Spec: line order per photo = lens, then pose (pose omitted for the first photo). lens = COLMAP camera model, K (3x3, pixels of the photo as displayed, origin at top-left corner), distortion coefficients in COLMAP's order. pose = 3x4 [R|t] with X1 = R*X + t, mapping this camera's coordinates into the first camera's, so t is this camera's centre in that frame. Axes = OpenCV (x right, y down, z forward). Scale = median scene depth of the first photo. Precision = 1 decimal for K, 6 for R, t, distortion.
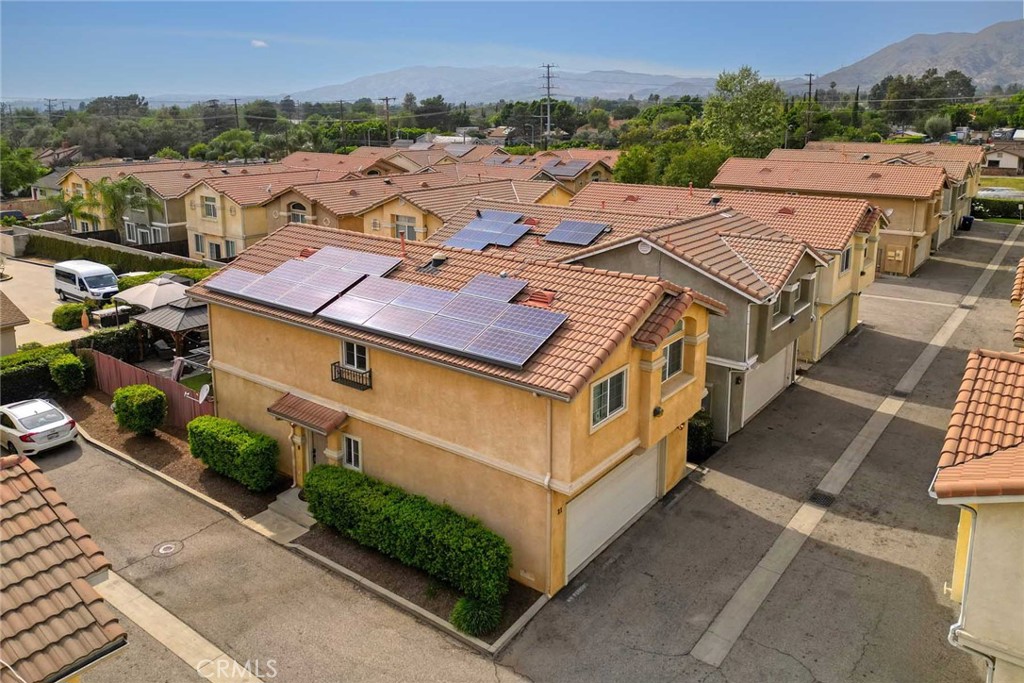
lens RADIAL K [[720.7, 0, 495.9], [0, 720.7, 278.6], [0, 0, 1]] dist [0.057857, -0.049844]
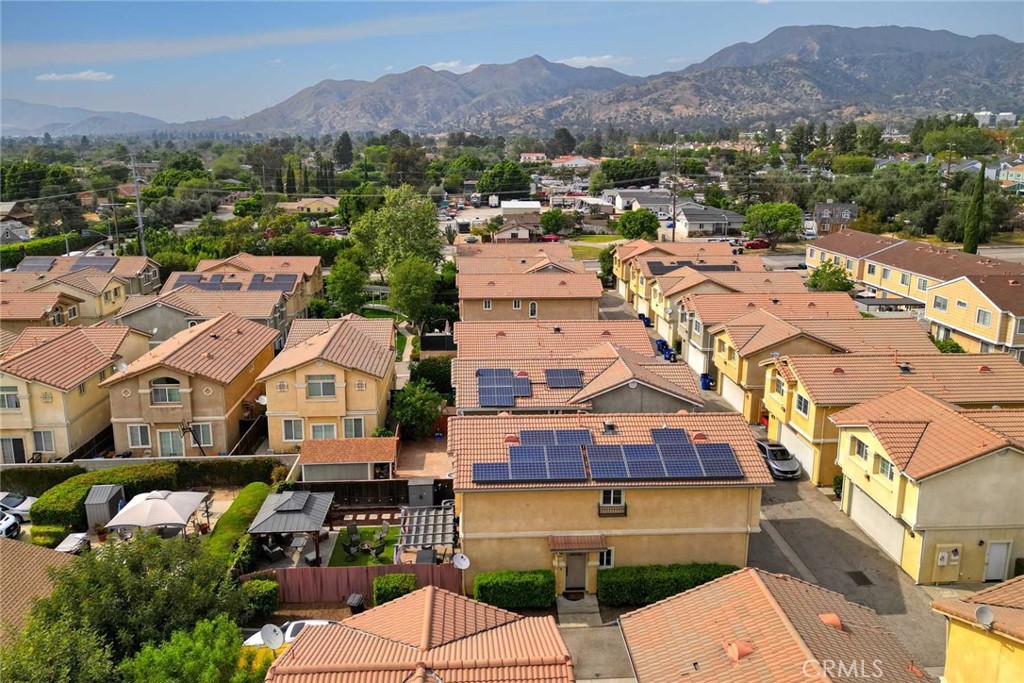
lens RADIAL K [[742.9, 0, 486.0], [0, 742.9, 357.6], [0, 0, 1]] dist [0.066936, -0.061351]
pose [[0.763666, -0.174839, 0.621487, -1.268293], [0.148455, 0.984392, 0.094516, -0.364989], [-0.628312, 0.020085, 0.777702, -0.111518]]
